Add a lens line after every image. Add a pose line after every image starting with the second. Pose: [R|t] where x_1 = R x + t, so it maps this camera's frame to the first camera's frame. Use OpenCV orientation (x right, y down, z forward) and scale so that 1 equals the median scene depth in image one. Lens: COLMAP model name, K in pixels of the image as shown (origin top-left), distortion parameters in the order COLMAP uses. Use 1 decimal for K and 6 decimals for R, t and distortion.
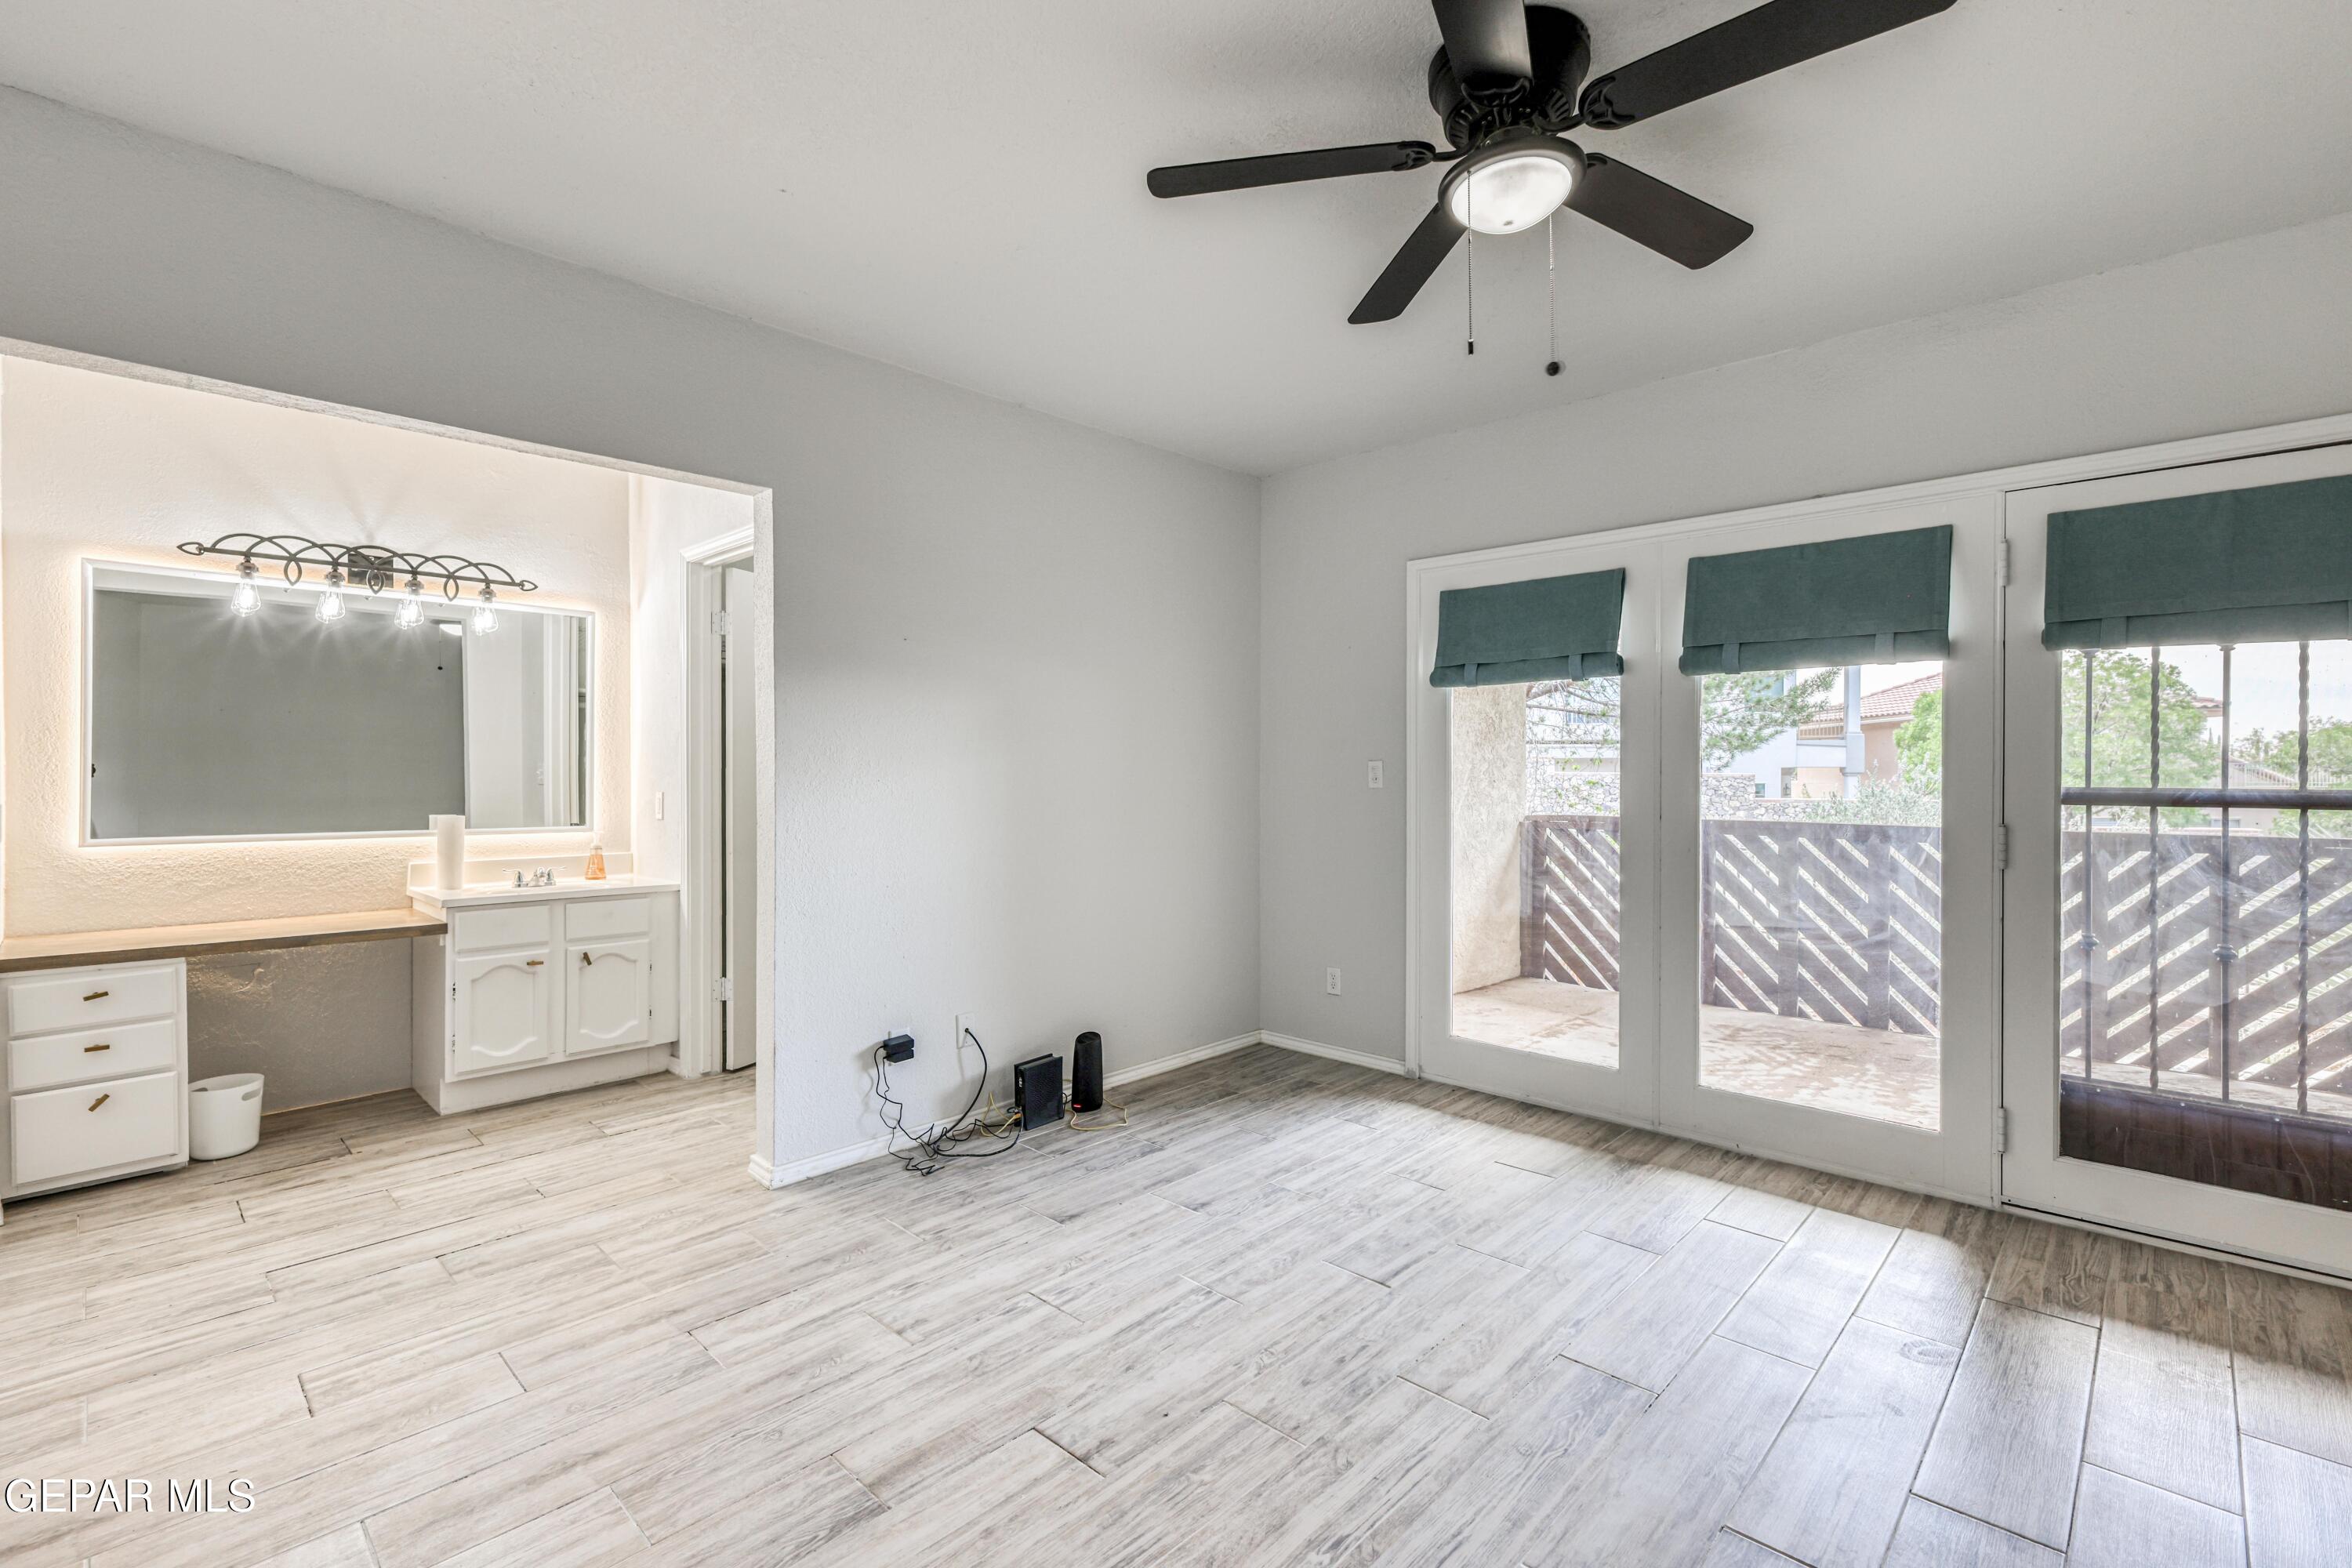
lens RADIAL K [[1054.8, 0, 1157.2], [0, 1054.8, 776.4], [0, 0, 1]] dist [-0.001105, 0.000422]
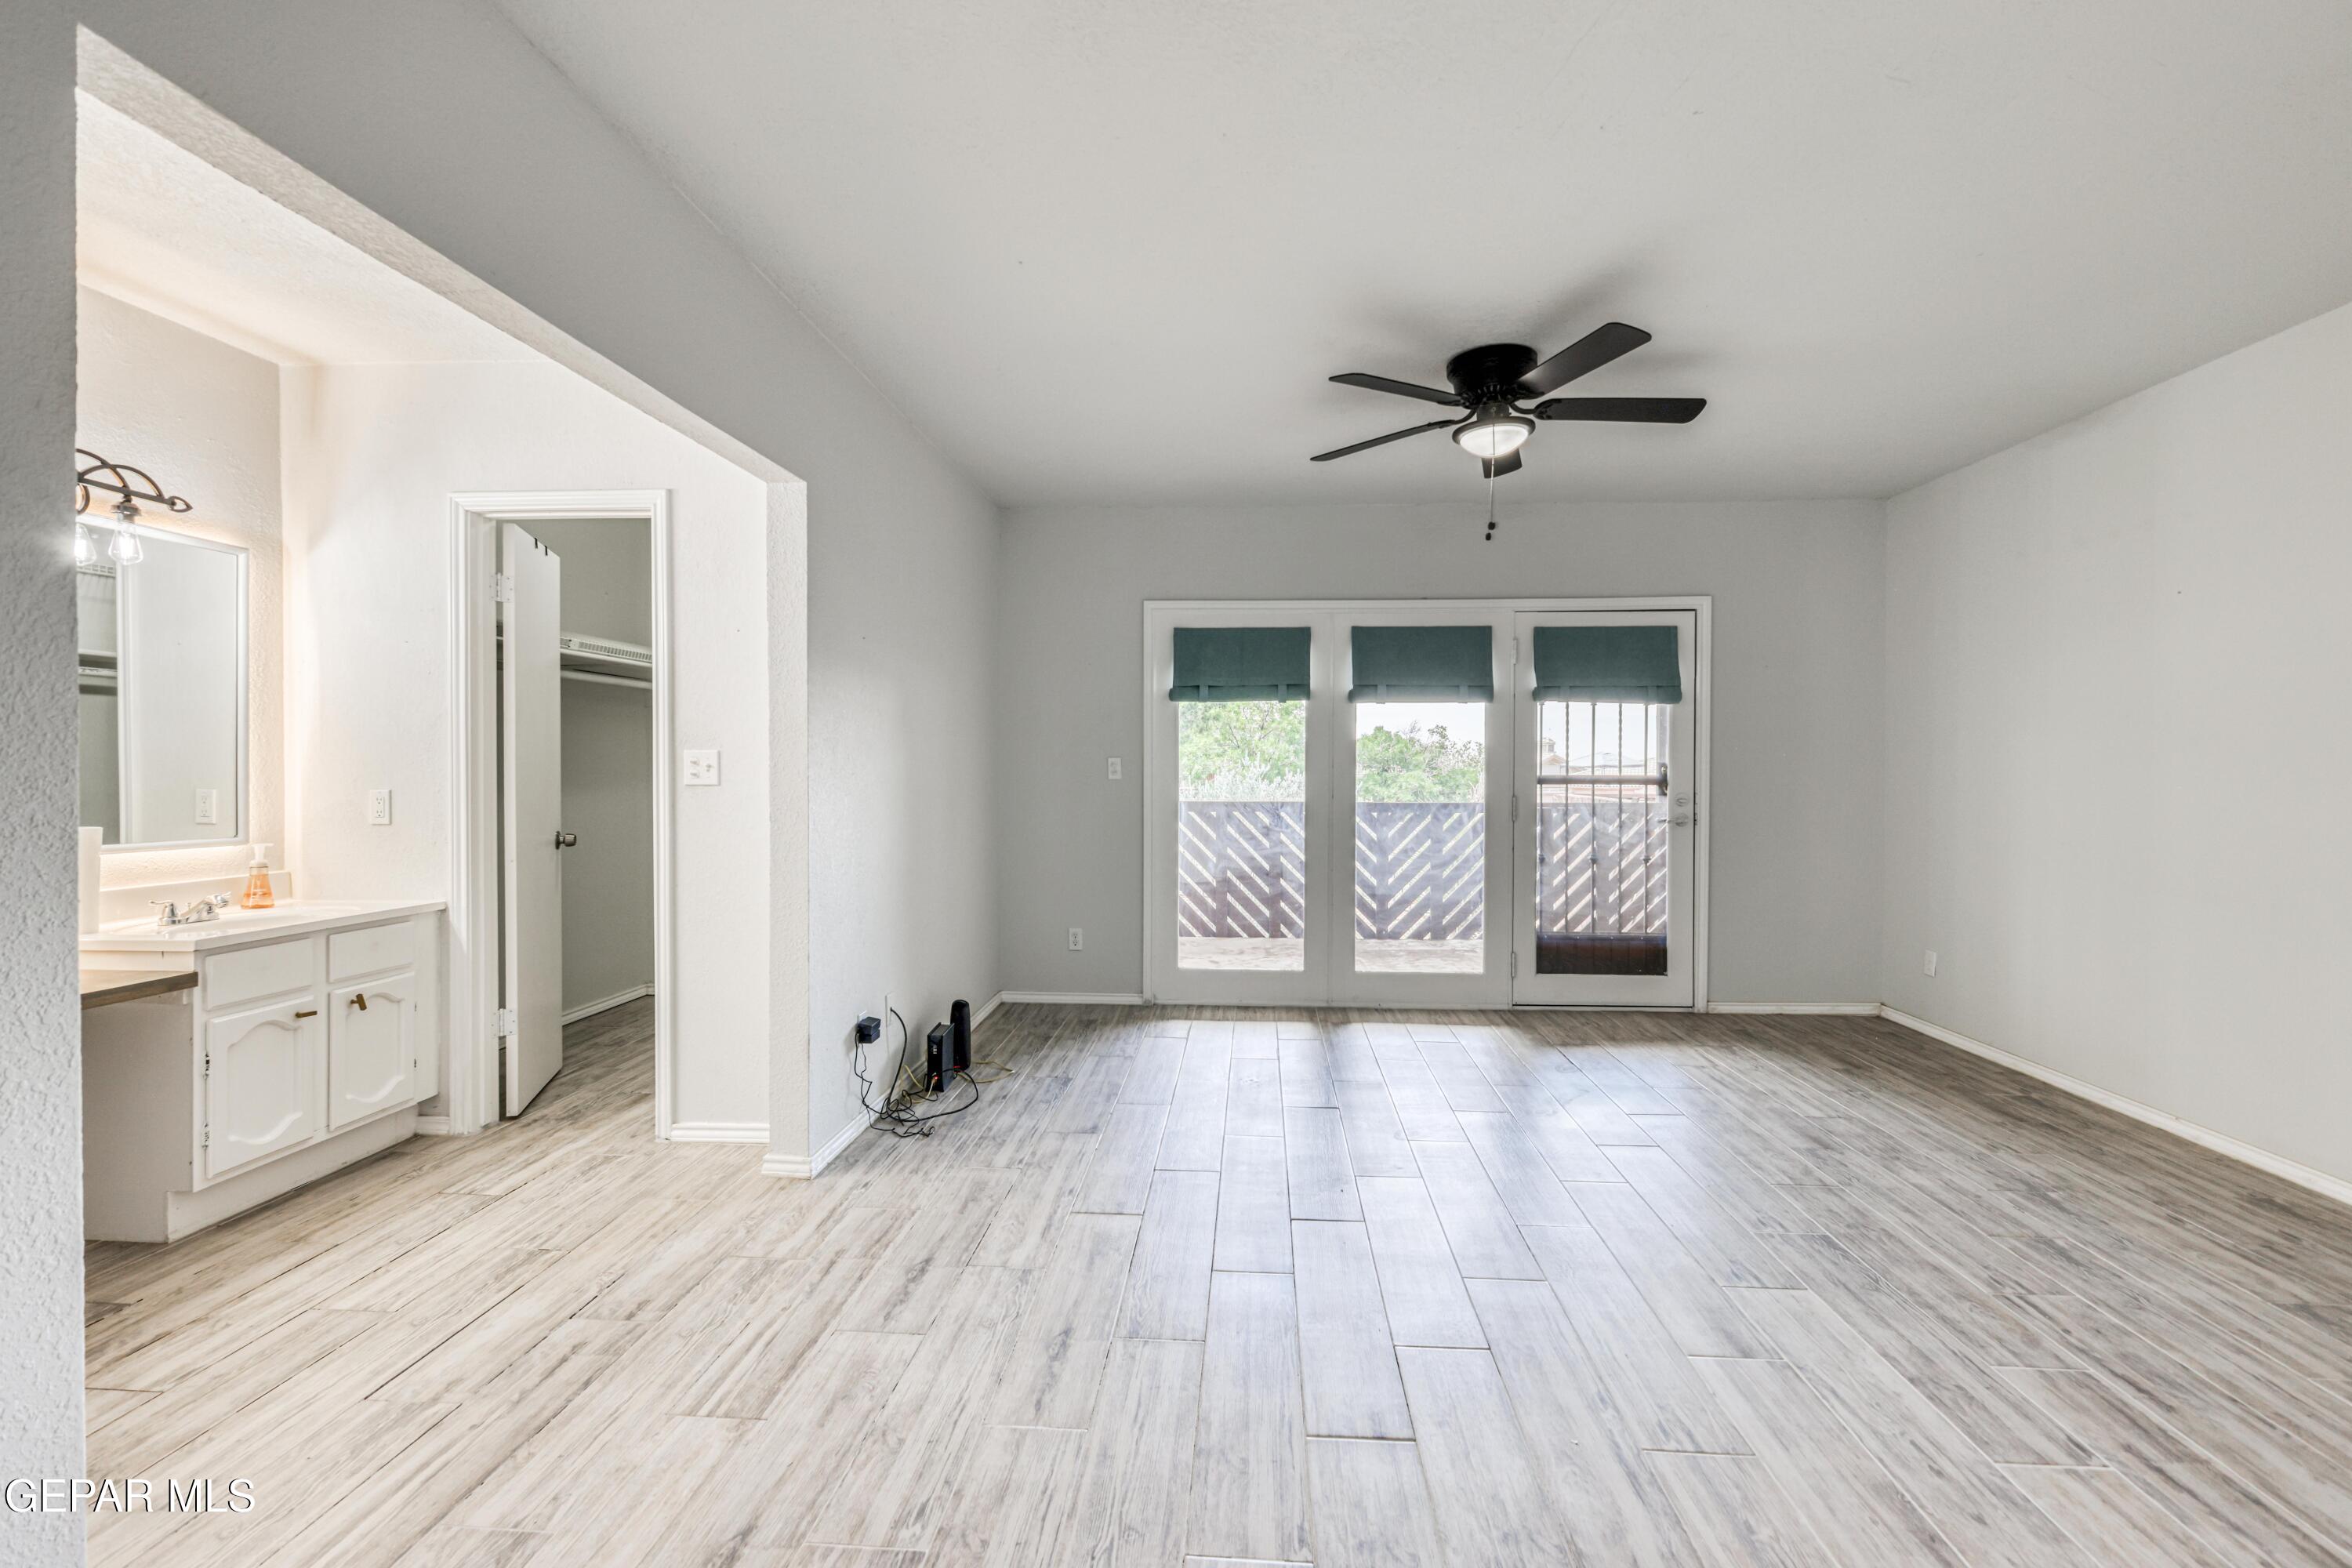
lens RADIAL K [[1054.8, 0, 1206.4], [0, 1054.8, 782.9], [0, 0, 1]] dist [-0.001105, 0.000422]
pose [[0.750036, -0.008951, 0.661336, -0.634692], [0.000511, 0.999916, 0.012954, -0.000398], [-0.661396, -0.009378, 0.749978, -0.003012]]
